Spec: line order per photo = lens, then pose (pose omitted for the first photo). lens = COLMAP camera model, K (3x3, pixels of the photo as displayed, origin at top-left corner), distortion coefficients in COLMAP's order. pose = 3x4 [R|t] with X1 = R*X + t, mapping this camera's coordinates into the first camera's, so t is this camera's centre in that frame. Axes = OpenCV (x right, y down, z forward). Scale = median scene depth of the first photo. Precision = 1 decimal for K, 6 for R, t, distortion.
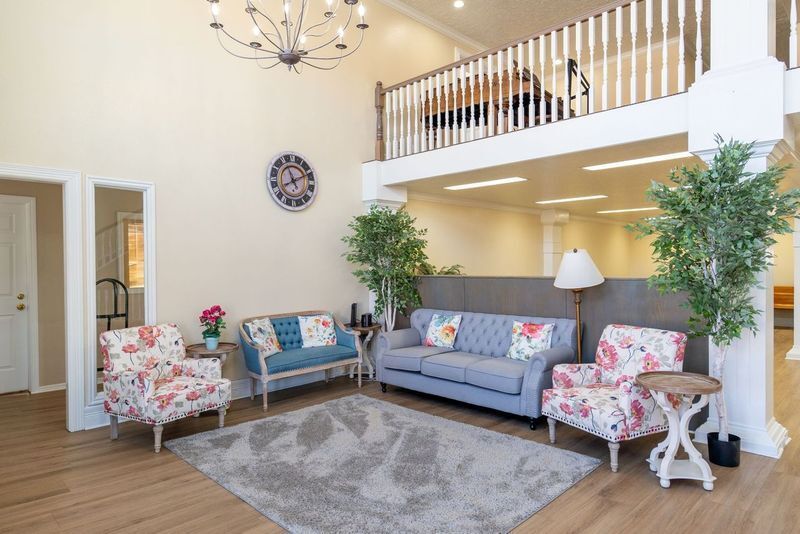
lens RADIAL K [[494.6, 0, 402.6], [0, 494.6, 270.2], [0, 0, 1]] dist [-0.001168, 0.003607]
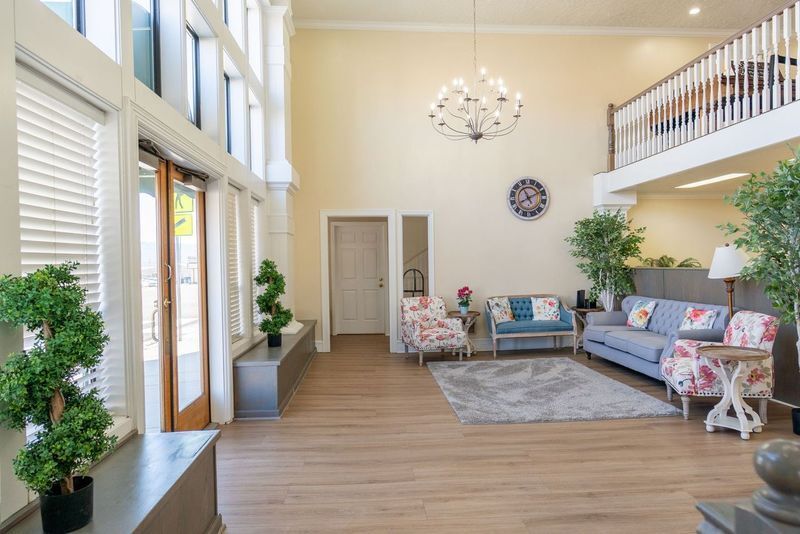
lens RADIAL K [[494.6, 0, 402.6], [0, 494.6, 270.2], [0, 0, 1]] dist [-0.001168, 0.003607]
pose [[0.757229, 0.003553, -0.653139, 0.561376], [0.005247, 0.999920, 0.011524, 0.000820], [0.653128, -0.012153, 0.757150, -0.357542]]
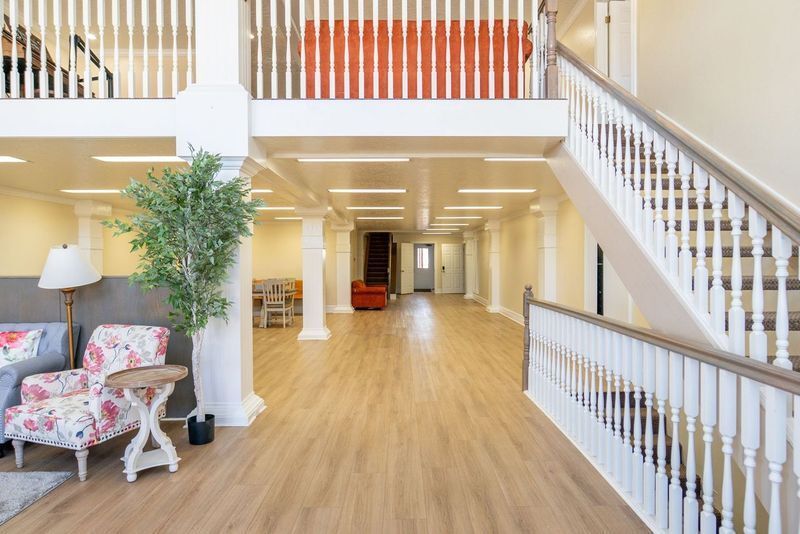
lens RADIAL K [[494.6, 0, 402.6], [0, 494.6, 270.2], [0, 0, 1]] dist [-0.001168, 0.003607]
pose [[0.703283, -0.008306, 0.710861, 0.149475], [0.004836, 0.999965, 0.006899, 0.000727], [-0.710894, -0.001414, 0.703298, -0.079311]]
